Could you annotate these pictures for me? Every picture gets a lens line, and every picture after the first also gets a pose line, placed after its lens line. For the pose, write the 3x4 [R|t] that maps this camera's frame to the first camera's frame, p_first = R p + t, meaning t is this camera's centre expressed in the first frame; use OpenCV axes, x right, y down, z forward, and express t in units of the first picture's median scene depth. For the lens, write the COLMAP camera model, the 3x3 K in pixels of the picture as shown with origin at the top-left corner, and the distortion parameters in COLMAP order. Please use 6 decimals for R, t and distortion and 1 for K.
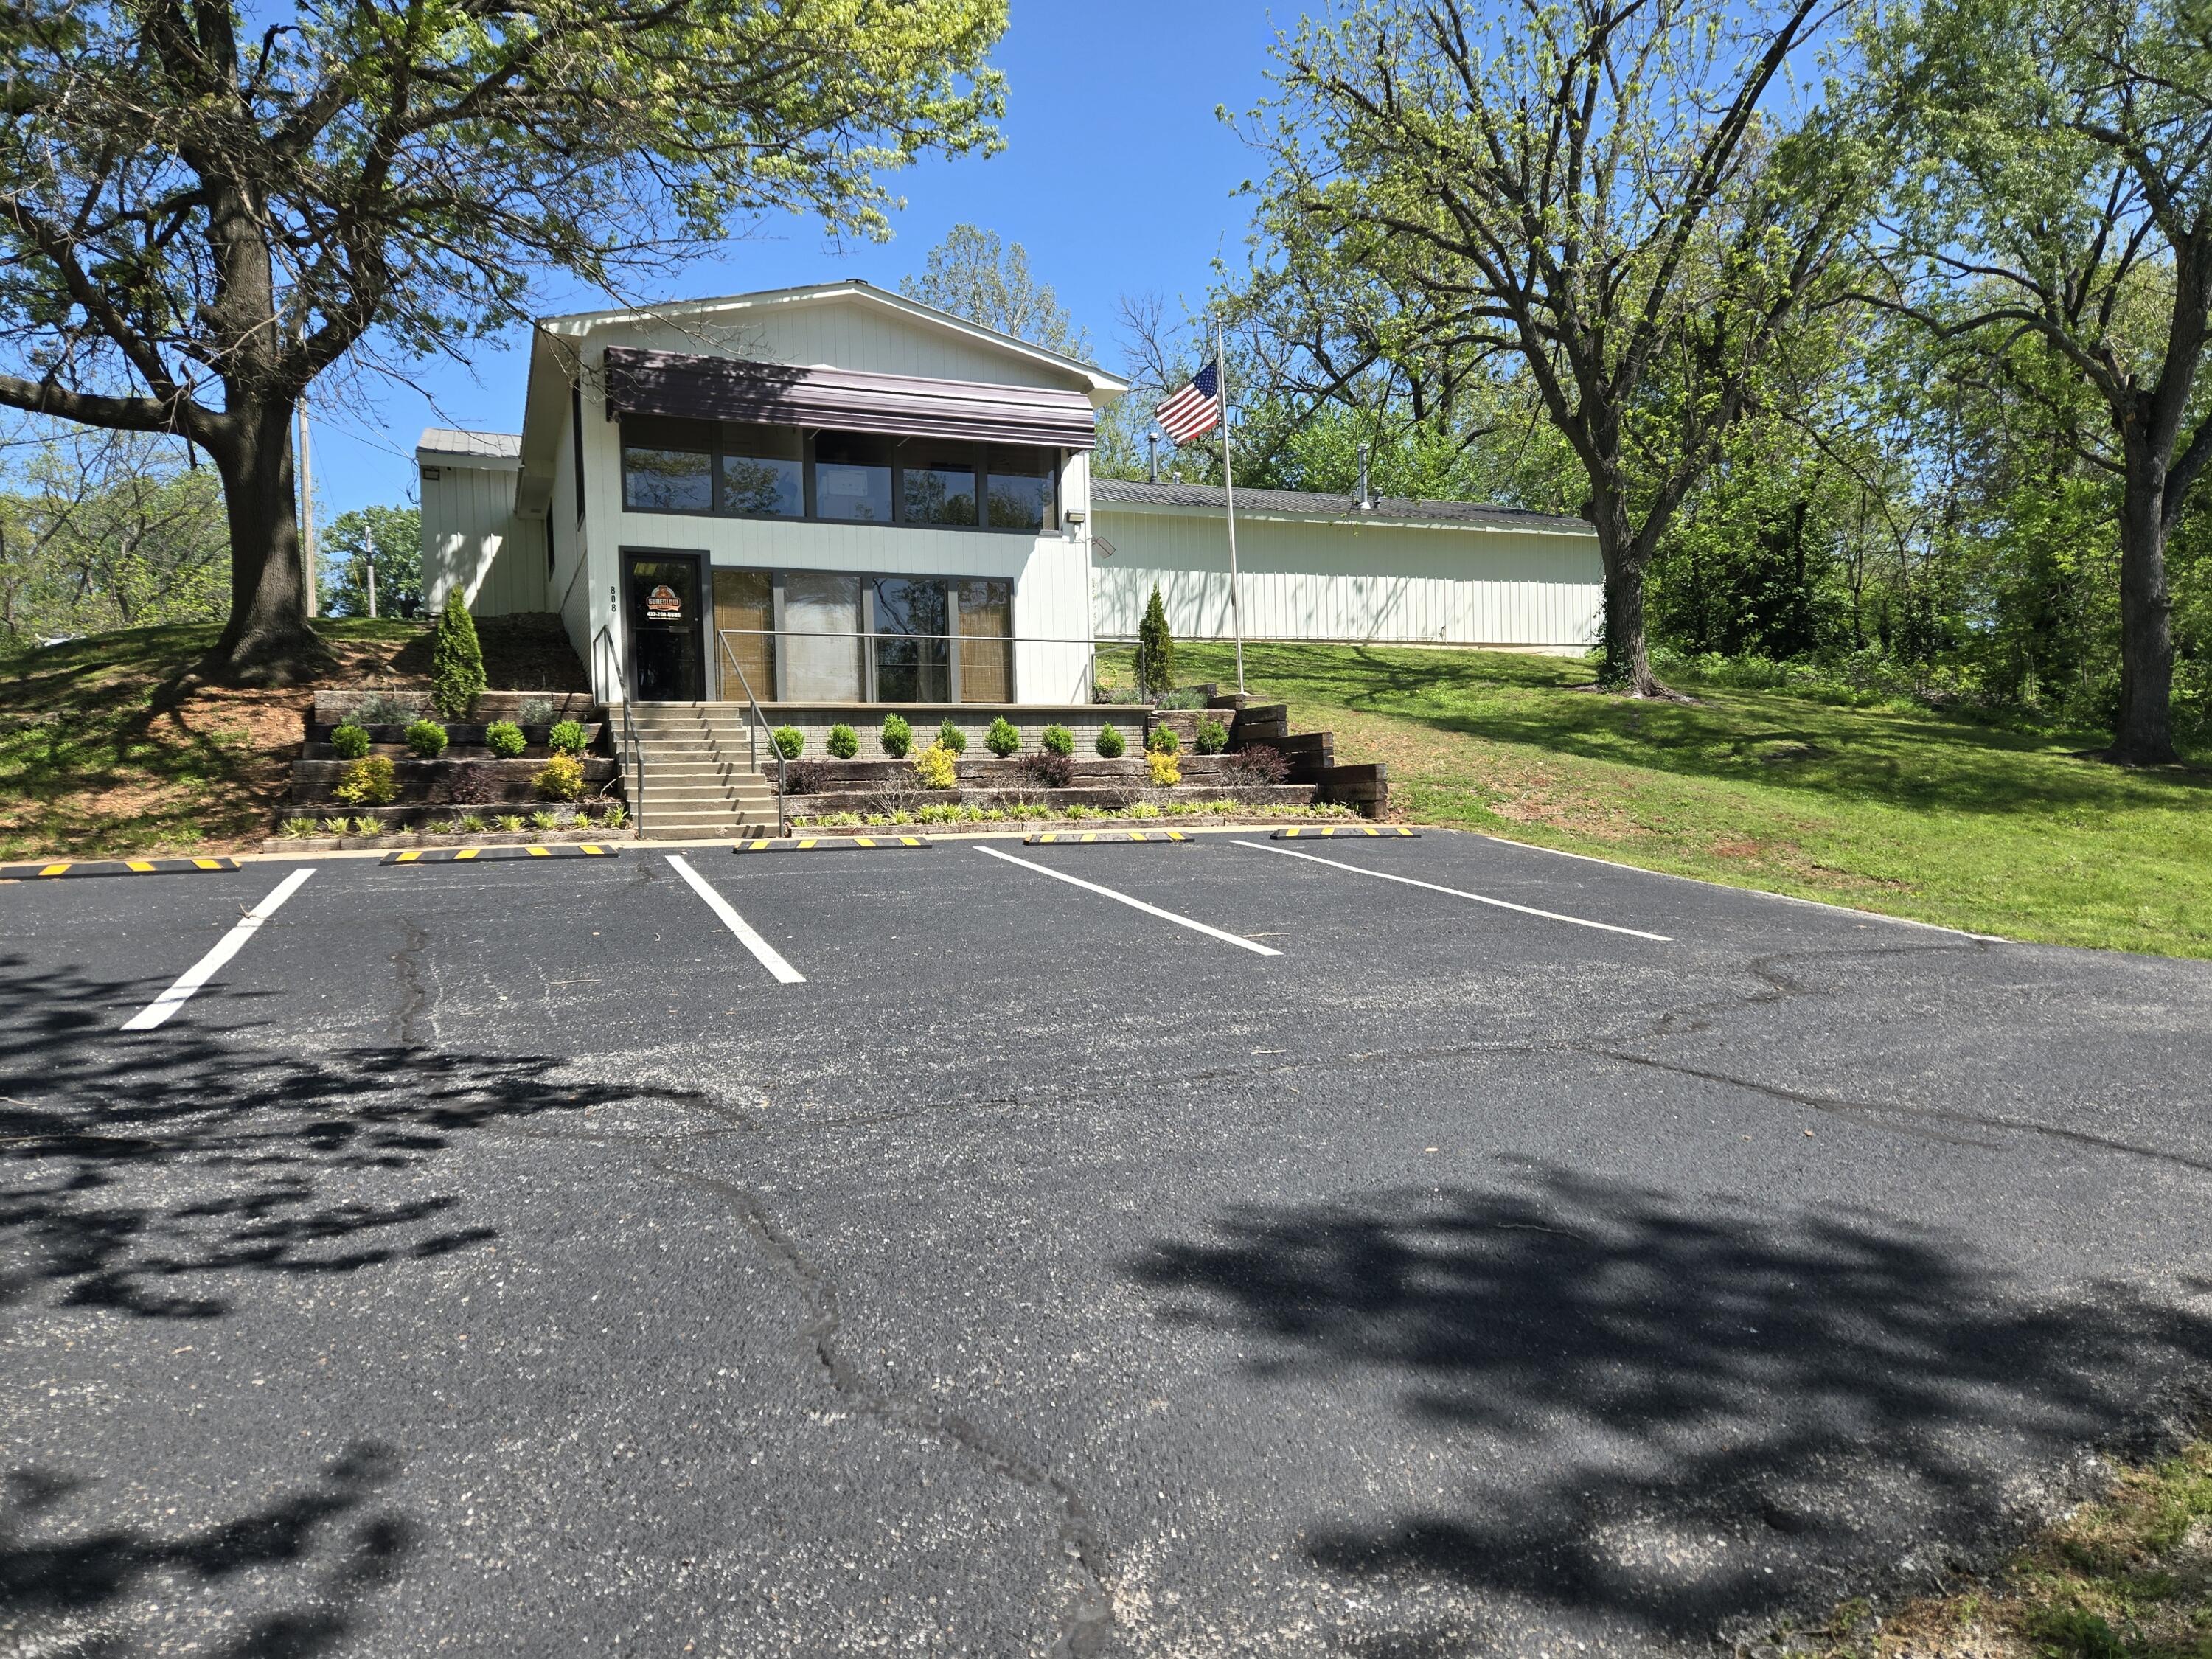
lens RADIAL K [[1451.0, 0, 1103.3], [0, 1451.0, 789.5], [0, 0, 1]] dist [0.067058, -0.048164]
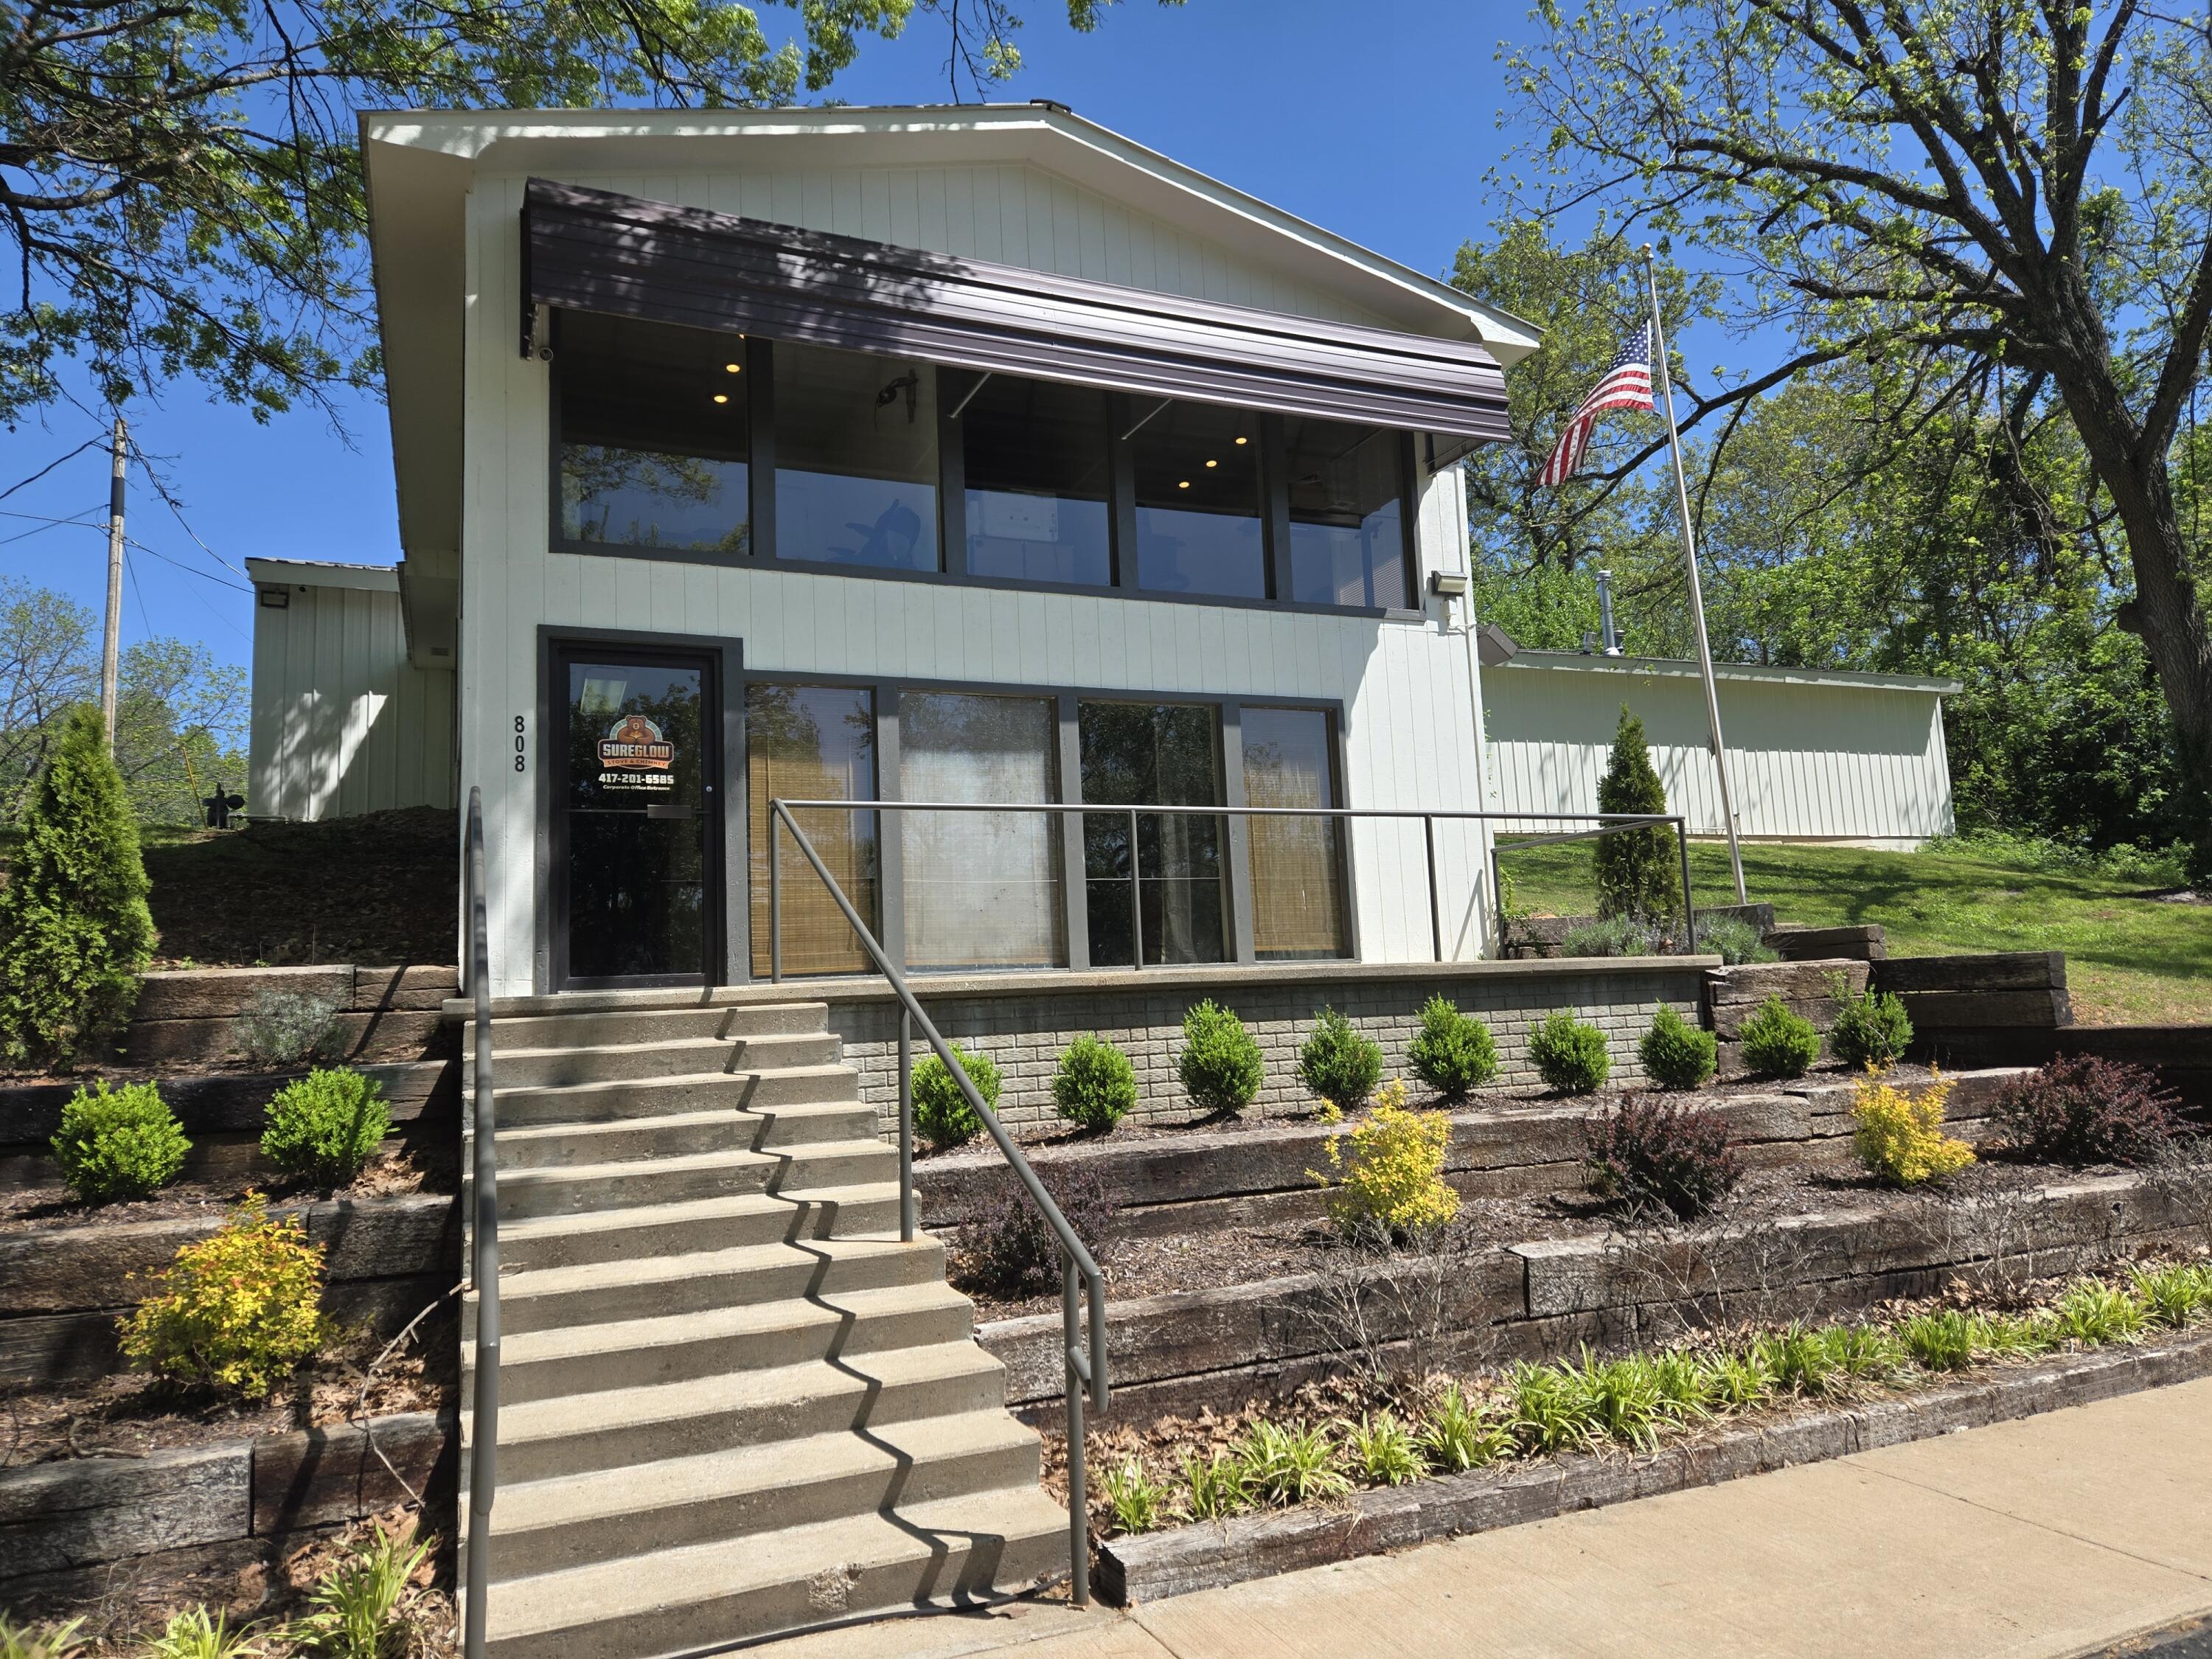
lens RADIAL K [[1451.0, 0, 1103.3], [0, 1451.0, 789.5], [0, 0, 1]] dist [0.067058, -0.048164]
pose [[0.999658, -0.021958, 0.014175, -0.158860], [0.023816, 0.988694, -0.148041, -0.045698], [-0.010764, 0.148328, 0.988880, 0.538493]]
